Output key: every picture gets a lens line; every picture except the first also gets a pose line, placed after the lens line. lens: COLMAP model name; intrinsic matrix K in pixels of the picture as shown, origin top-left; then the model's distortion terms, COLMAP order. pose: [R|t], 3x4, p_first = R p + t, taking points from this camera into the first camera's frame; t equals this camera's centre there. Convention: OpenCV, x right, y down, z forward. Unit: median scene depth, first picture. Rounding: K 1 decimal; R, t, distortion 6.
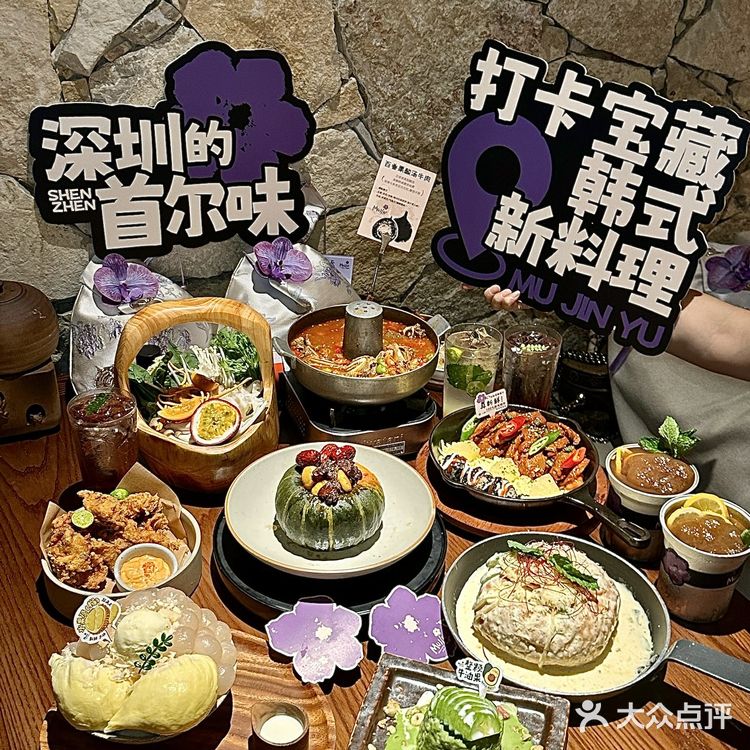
lens RADIAL K [[933.4, 0, 375.0], [0, 933.4, 375.0], [0, 0, 1]] dist [0.170589, -0.536902]
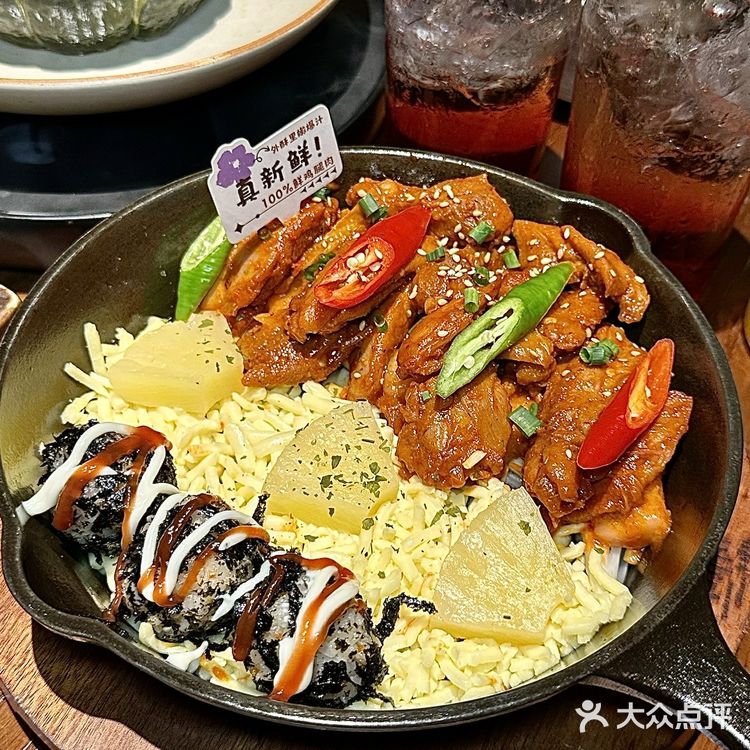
lens RADIAL K [[1027.2, 0, 375.0], [0, 1027.2, 375.0], [0, 0, 1]] dist [0.158823, -0.471065]
pose [[0.997342, -0.047919, 0.054888, 0.133314], [0.027737, 0.946285, 0.322141, -0.001940], [-0.067377, -0.319762, 0.945099, 0.755059]]
